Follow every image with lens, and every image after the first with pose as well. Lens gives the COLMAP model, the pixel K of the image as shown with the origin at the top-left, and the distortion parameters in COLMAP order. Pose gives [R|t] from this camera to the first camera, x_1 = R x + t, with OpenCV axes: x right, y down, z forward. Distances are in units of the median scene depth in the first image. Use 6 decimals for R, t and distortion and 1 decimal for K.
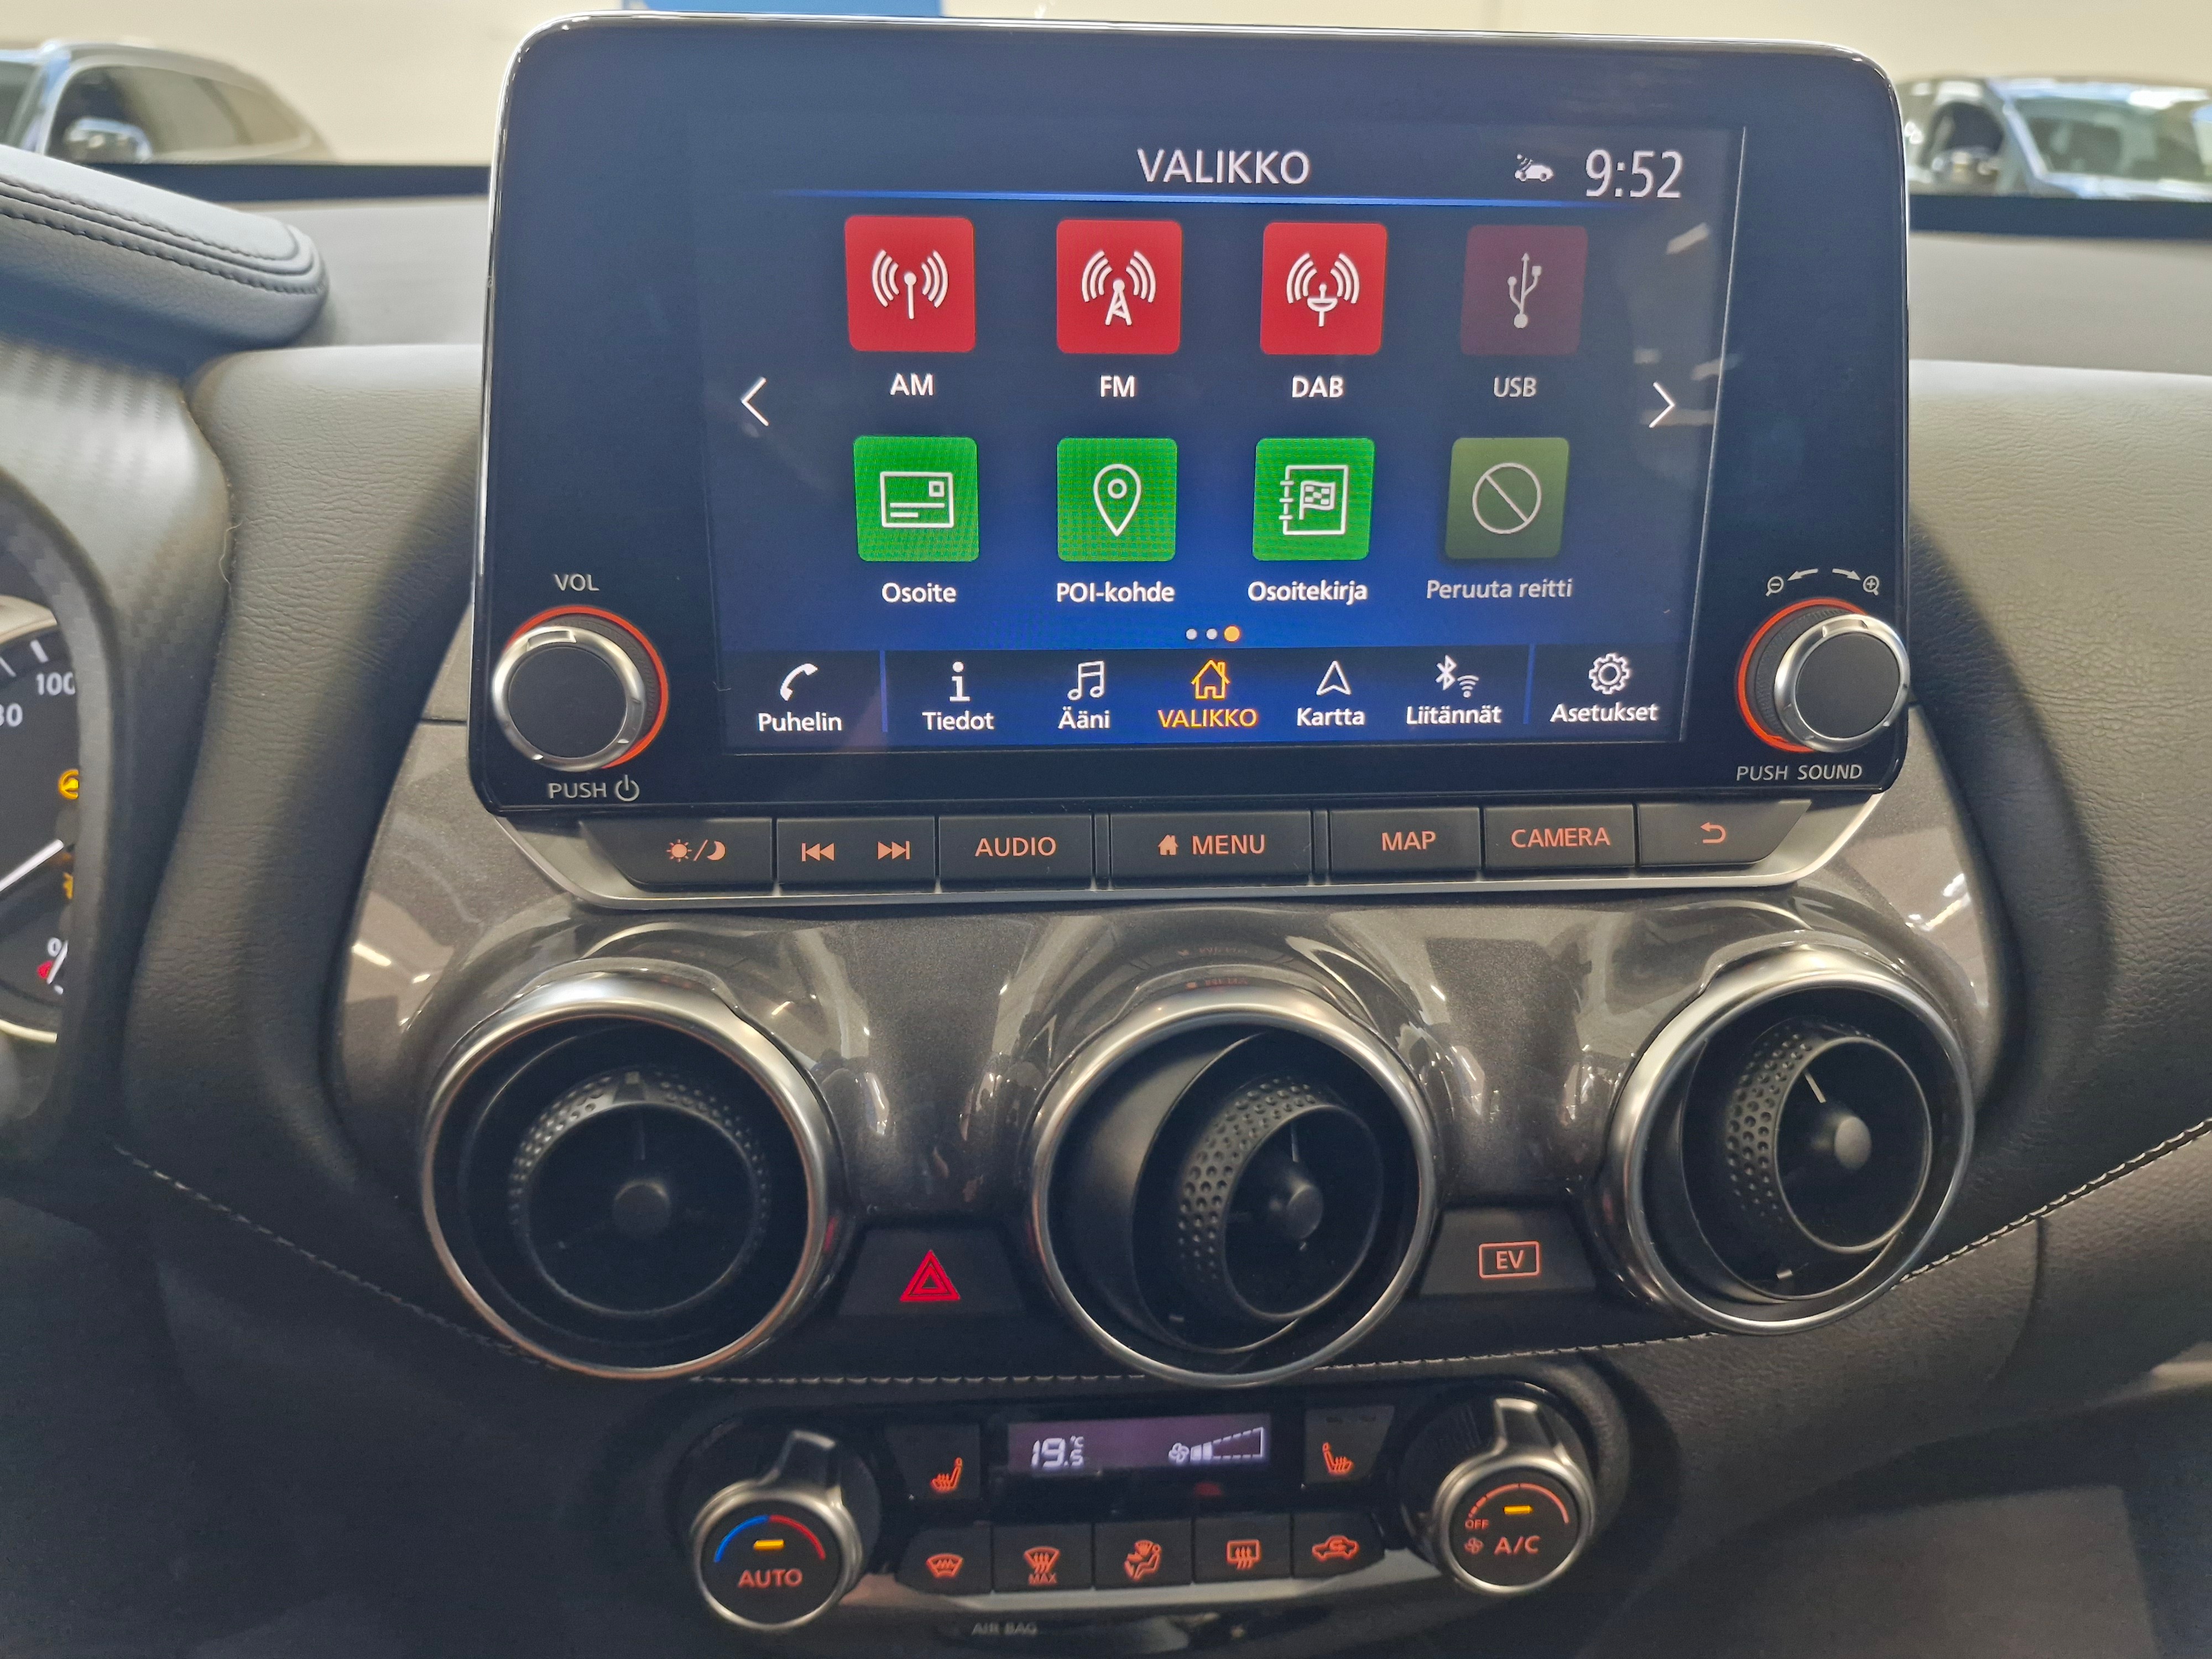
lens RADIAL K [[1583.8, 0, 1101.8], [0, 1583.8, 815.9], [0, 0, 1]] dist [0.084501, -0.126353]
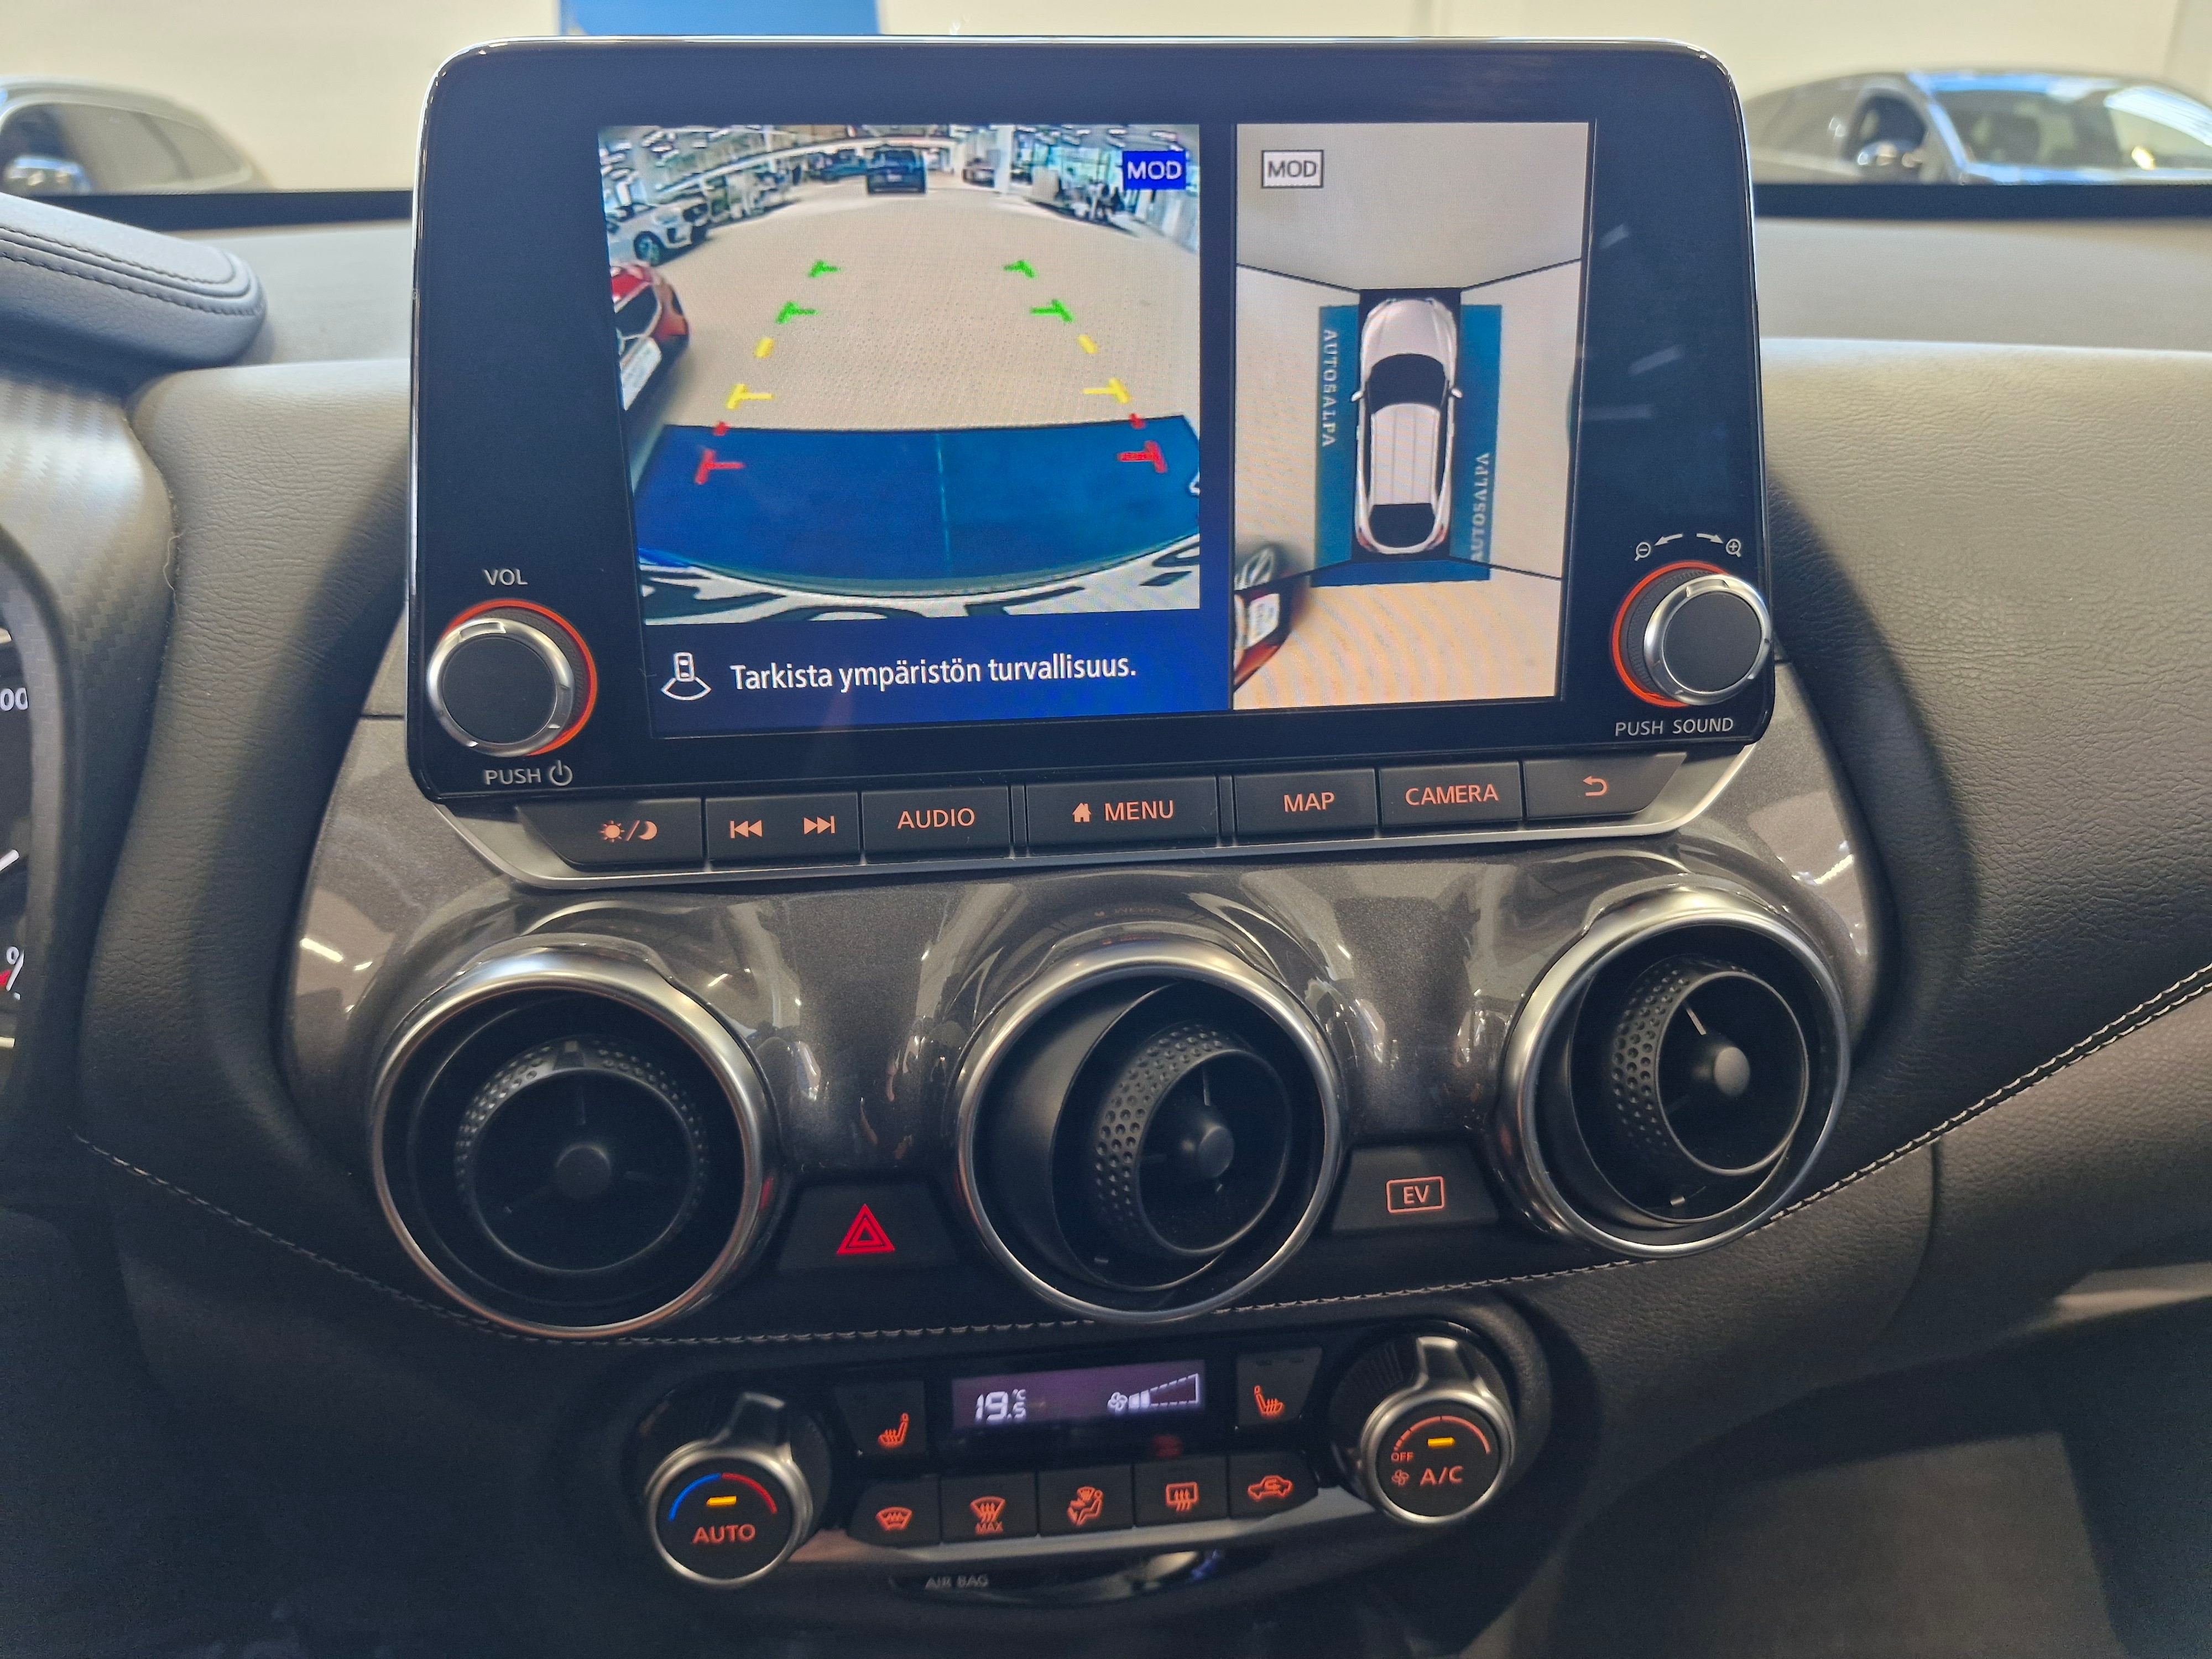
lens RADIAL K [[1574.8, 0, 1095.3], [0, 1574.8, 805.7], [0, 0, 1]] dist [0.092105, -0.137708]
pose [[0.999333, -0.031273, 0.018848, 0.031509], [0.031488, 0.999441, -0.011213, 0.025726], [-0.018487, 0.011800, 0.999759, -0.047066]]
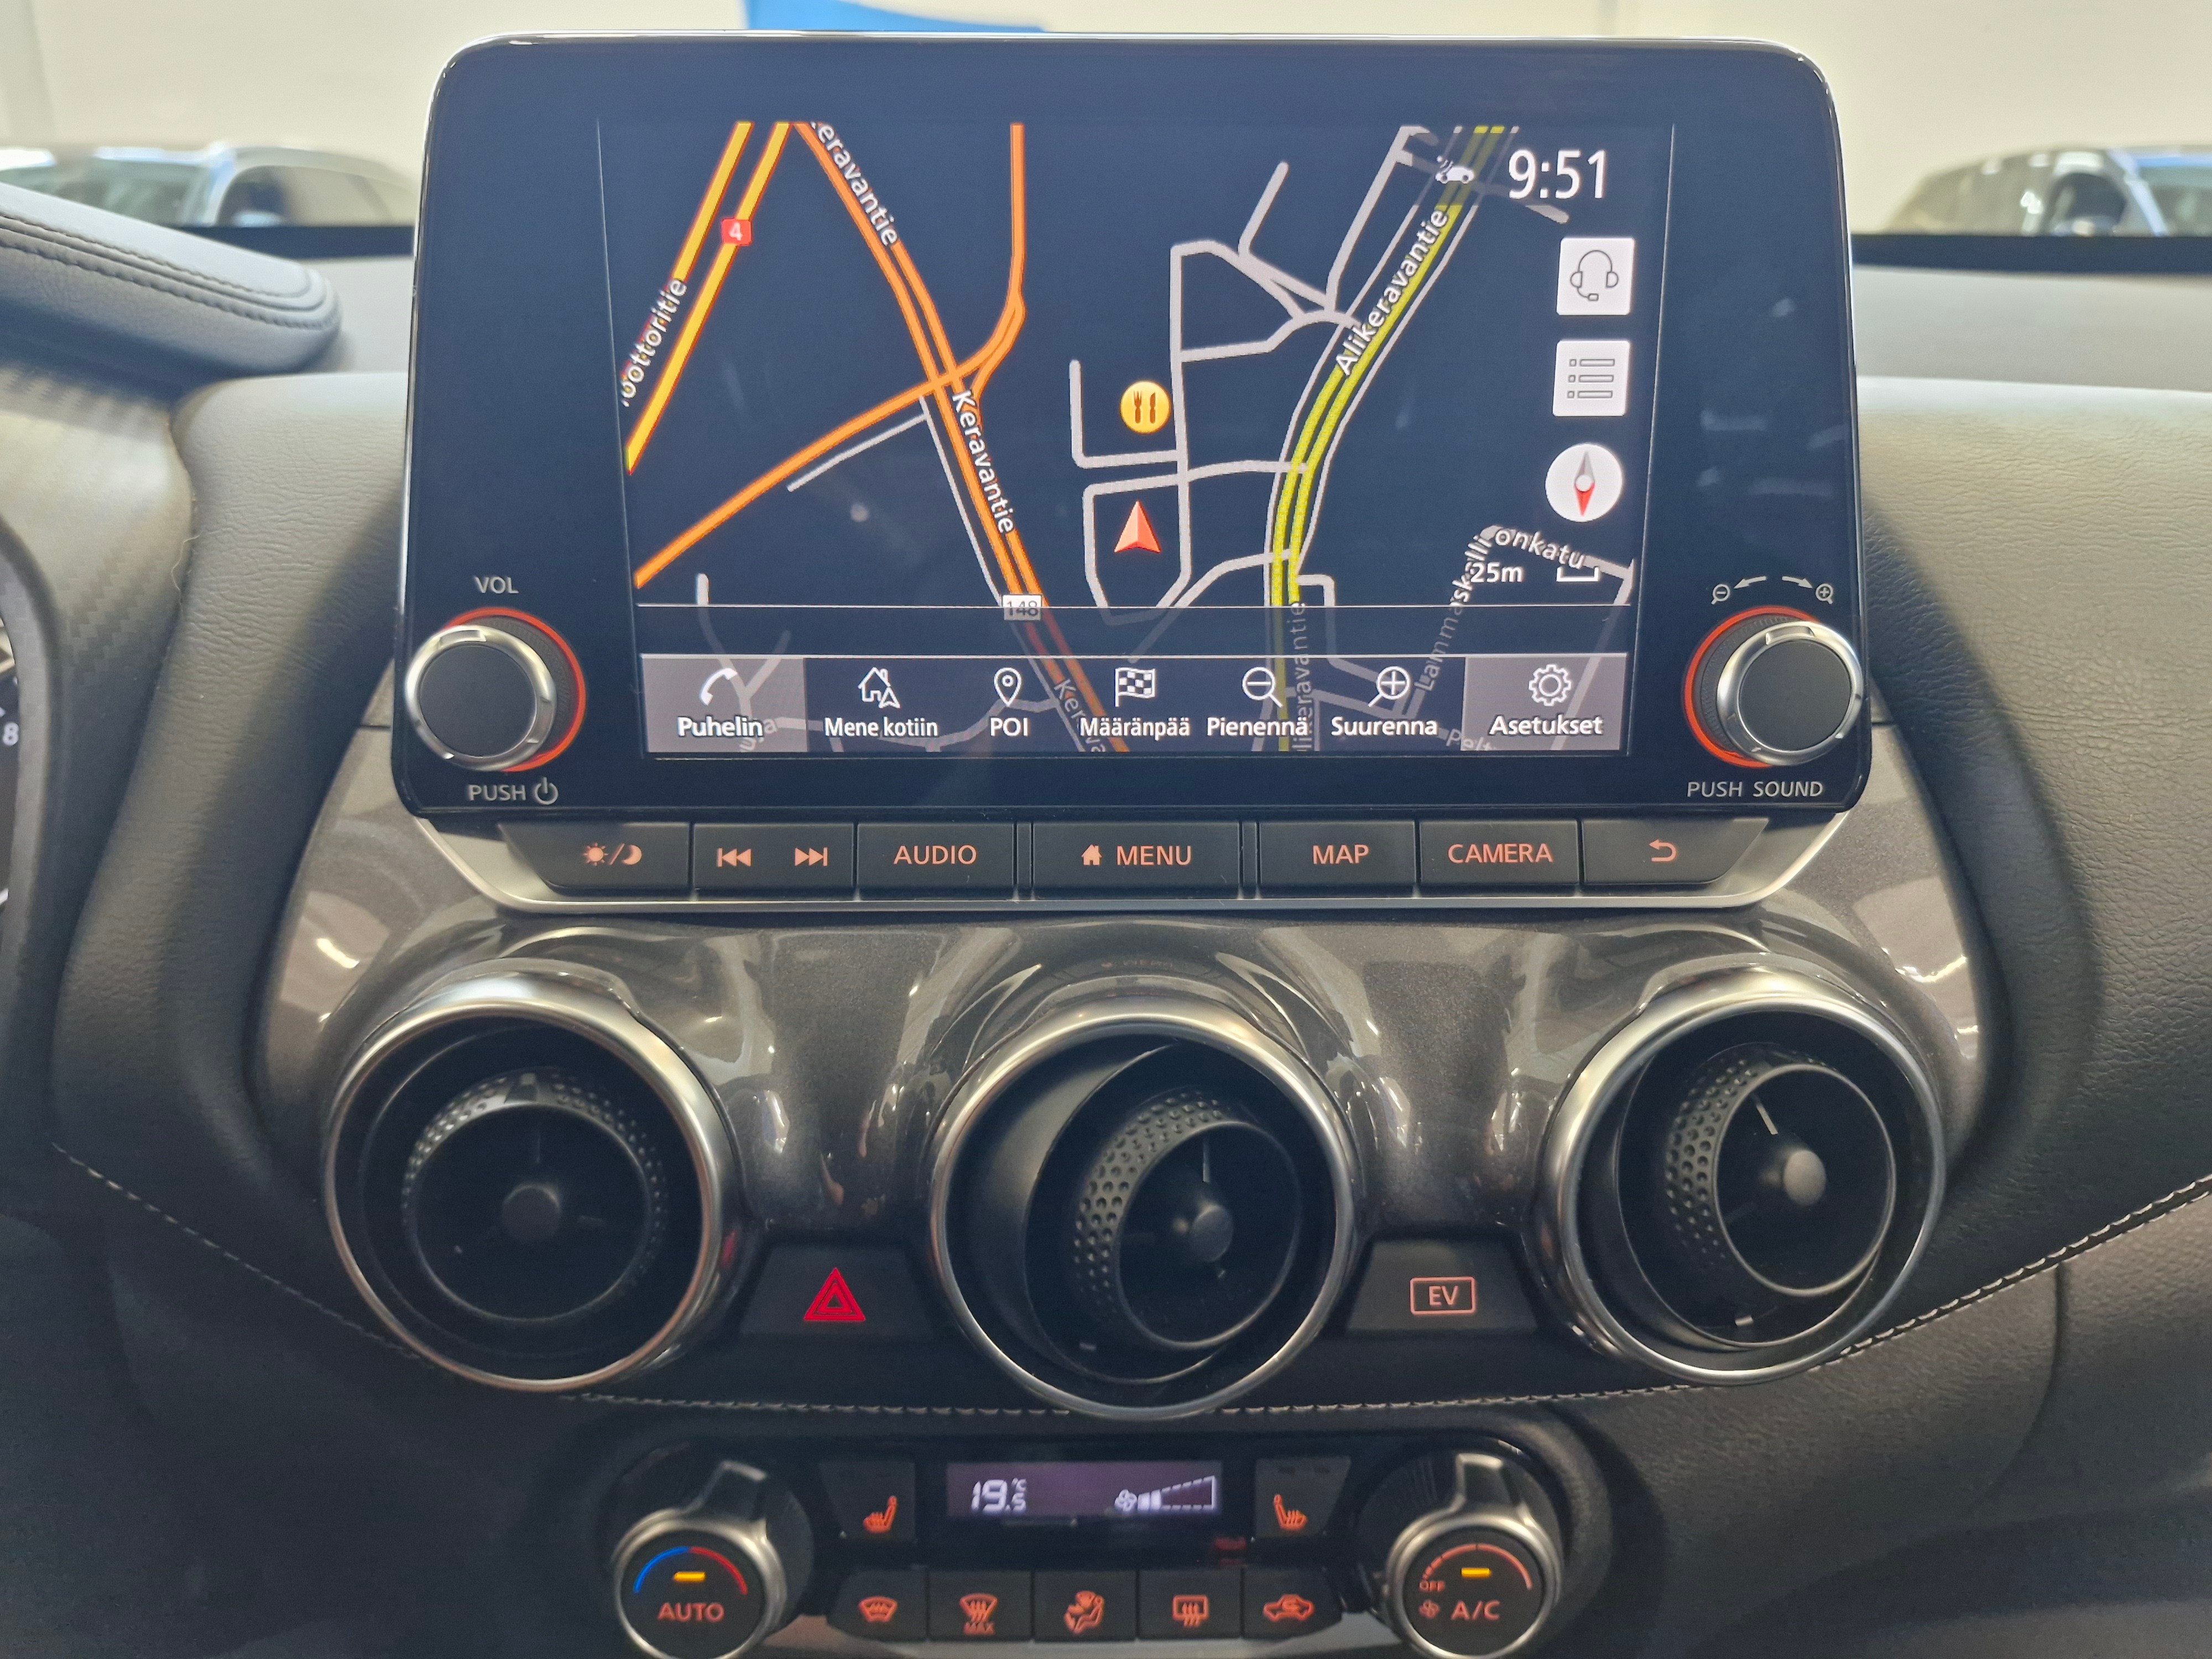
lens RADIAL K [[1588.8, 0, 1103.4], [0, 1588.8, 797.5], [0, 0, 1]] dist [0.071249, -0.110401]
pose [[0.997919, 0.008240, -0.063957, 0.111336], [-0.011757, 0.998428, -0.054807, 0.036194], [0.063405, 0.055445, 0.996446, 0.021361]]
